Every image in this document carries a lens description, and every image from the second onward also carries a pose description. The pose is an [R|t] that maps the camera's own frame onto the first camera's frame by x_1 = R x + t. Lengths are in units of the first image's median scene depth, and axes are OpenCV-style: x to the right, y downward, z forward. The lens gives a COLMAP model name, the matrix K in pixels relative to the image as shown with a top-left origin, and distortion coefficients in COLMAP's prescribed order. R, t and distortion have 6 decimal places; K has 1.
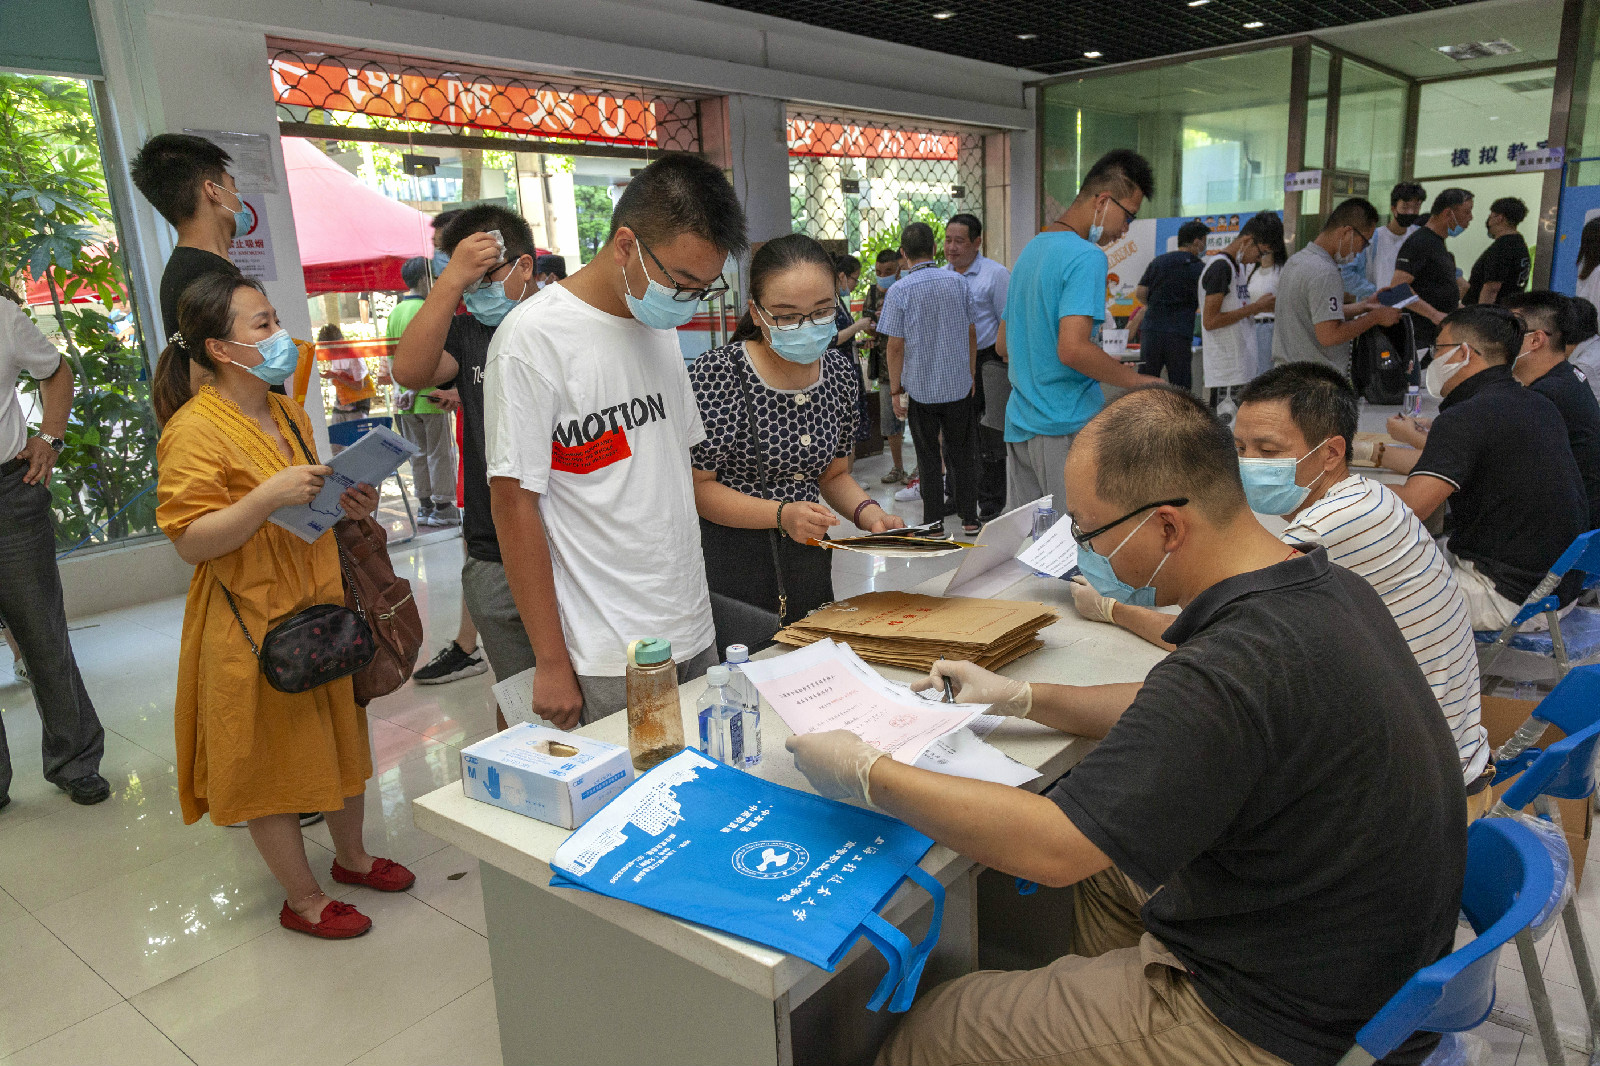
lens RADIAL K [[1105.2, 0, 787.1], [0, 1105.2, 570.8], [0, 0, 1]] dist [0.040622, -0.026307]
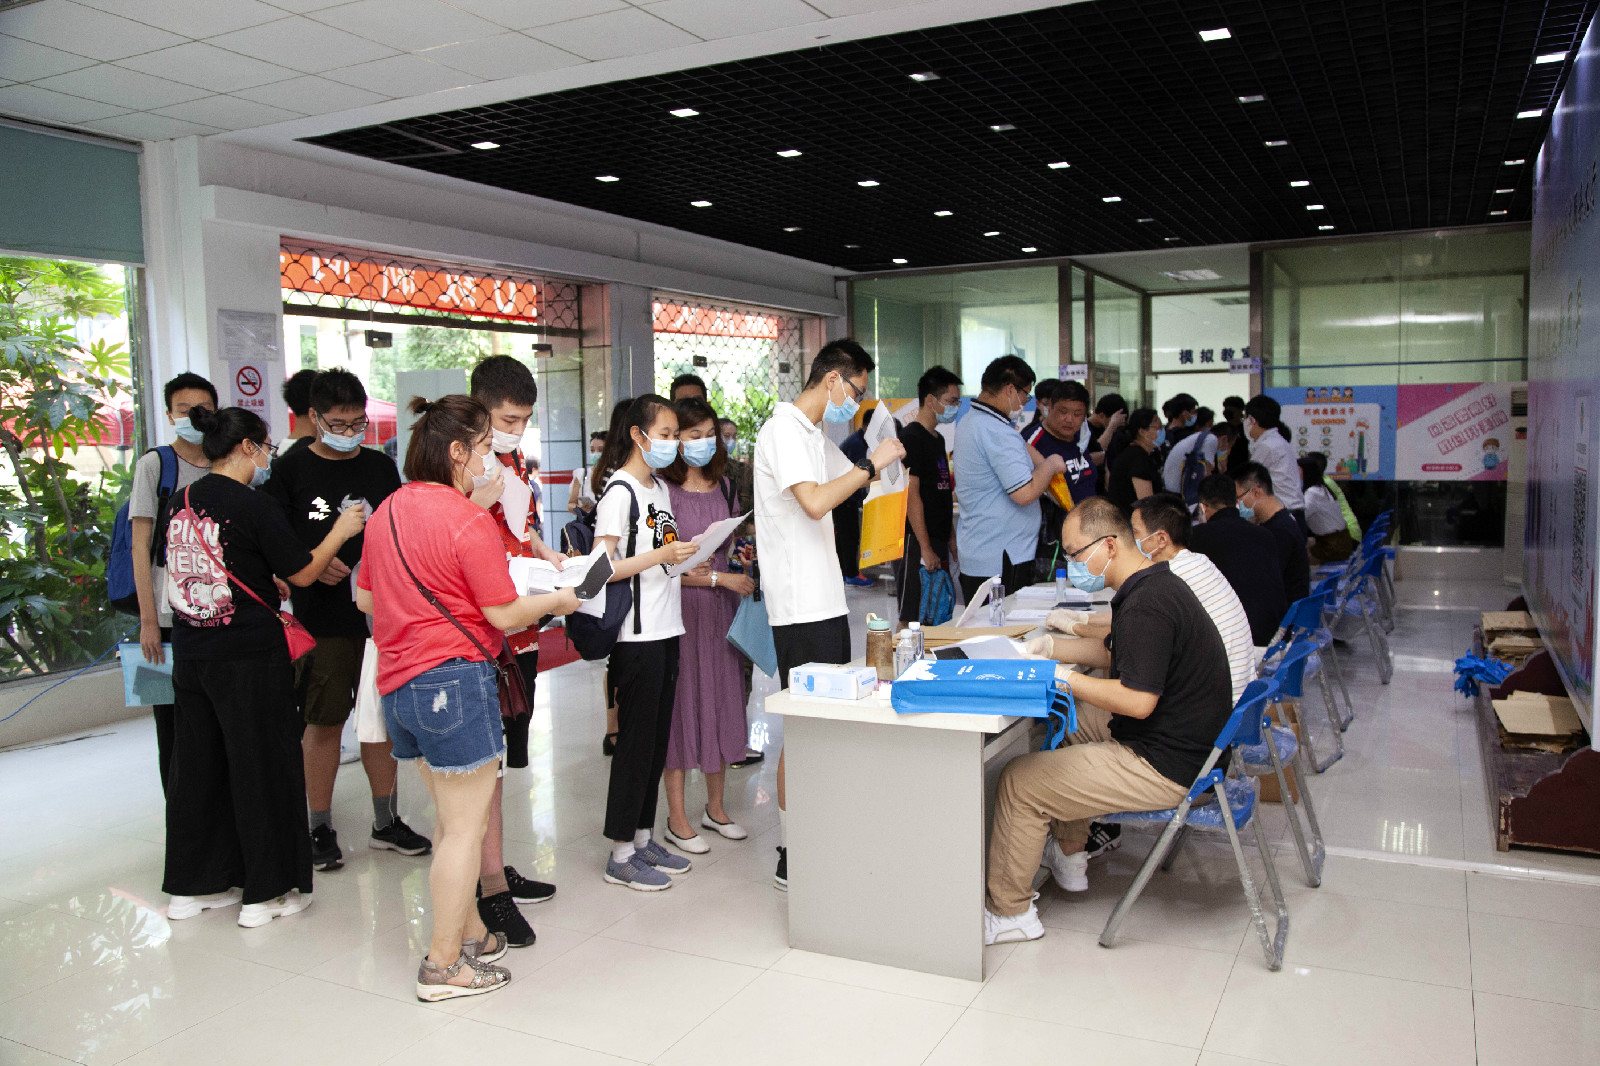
lens RADIAL K [[1285.9, 0, 805.0], [0, 1285.9, 549.0], [0, 0, 1]] dist [-0.132667, 0.004707]
pose [[0.972985, 0.000151, 0.230869, -0.124253], [0.041614, 0.983506, -0.176022, 0.059124], [-0.227088, 0.180874, 0.956930, -0.185956]]
